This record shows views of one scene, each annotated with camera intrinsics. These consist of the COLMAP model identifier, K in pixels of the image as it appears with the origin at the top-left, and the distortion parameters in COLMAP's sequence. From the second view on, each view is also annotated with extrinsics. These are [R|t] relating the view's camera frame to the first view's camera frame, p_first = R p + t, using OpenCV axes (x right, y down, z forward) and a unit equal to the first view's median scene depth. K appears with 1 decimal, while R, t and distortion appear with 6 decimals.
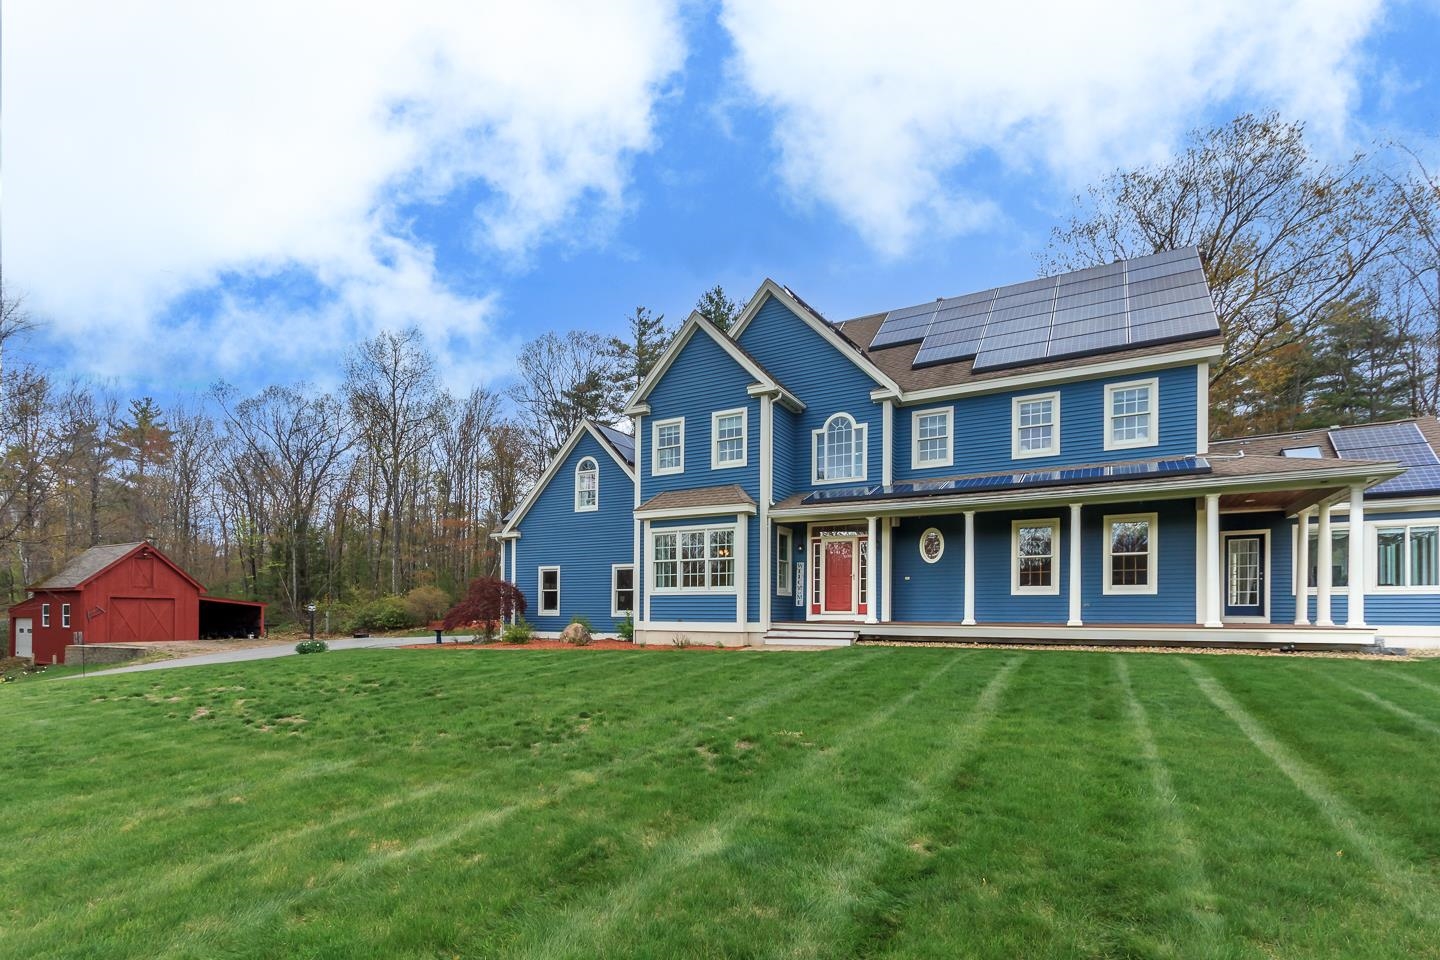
lens RADIAL K [[666.6, 0, 720.0], [0, 666.6, 480.0], [0, 0, 1]] dist [-0.001463, -0.000092]
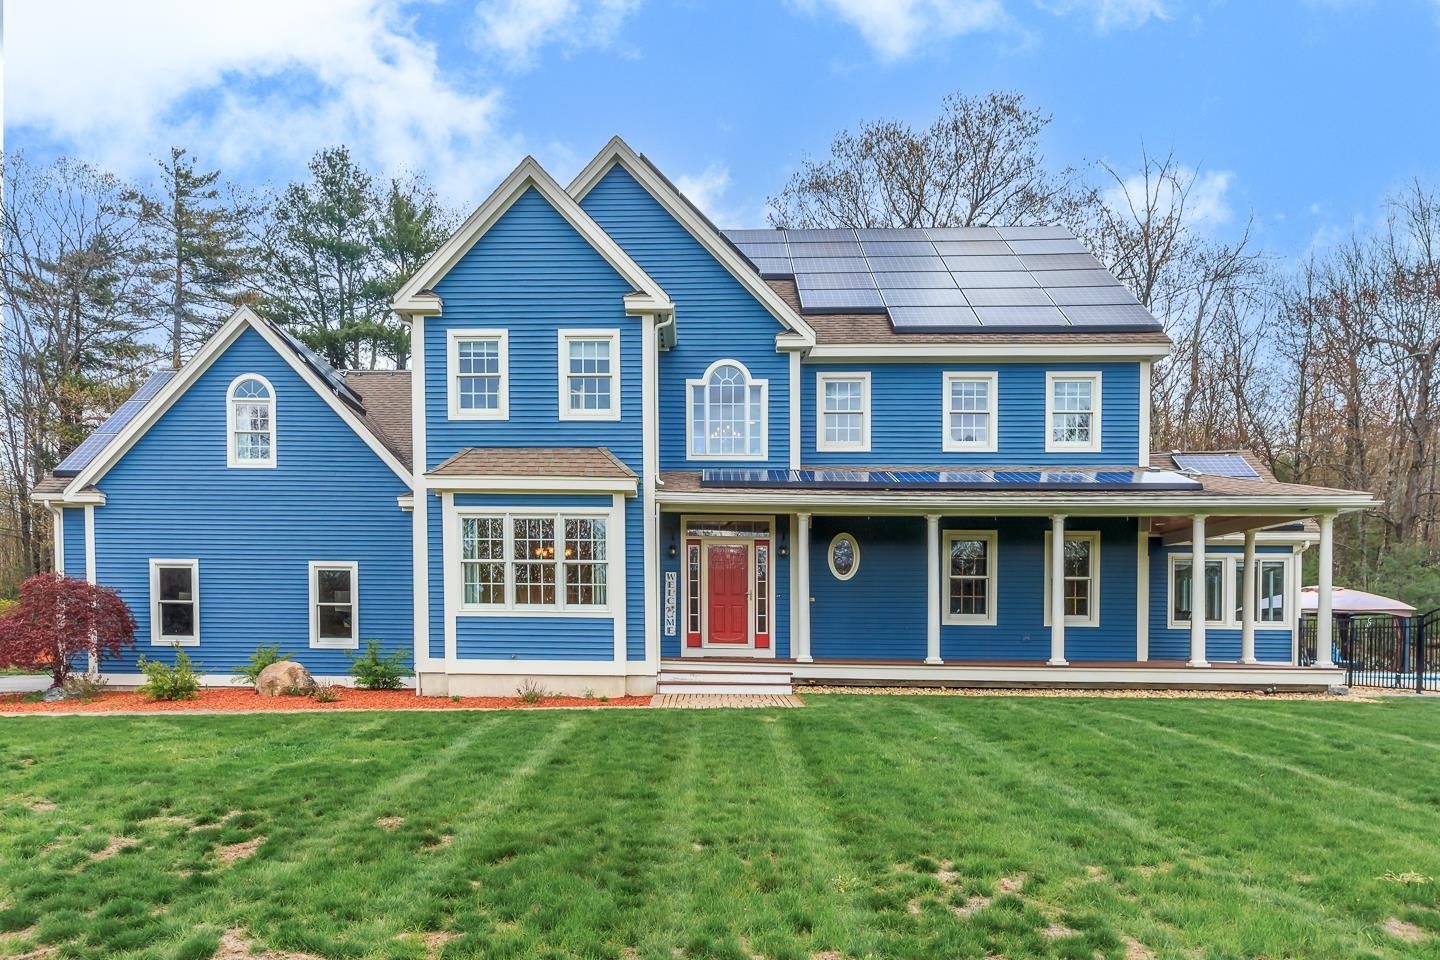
lens RADIAL K [[901.5, 0, 719.9], [0, 901.5, 527.1], [0, 0, 1]] dist [0.001780, -0.001081]
pose [[0.895657, 0.062879, 0.440277, -0.245042], [-0.094975, 0.994161, 0.051224, 0.026907], [-0.434486, -0.087695, 0.896399, 0.162467]]
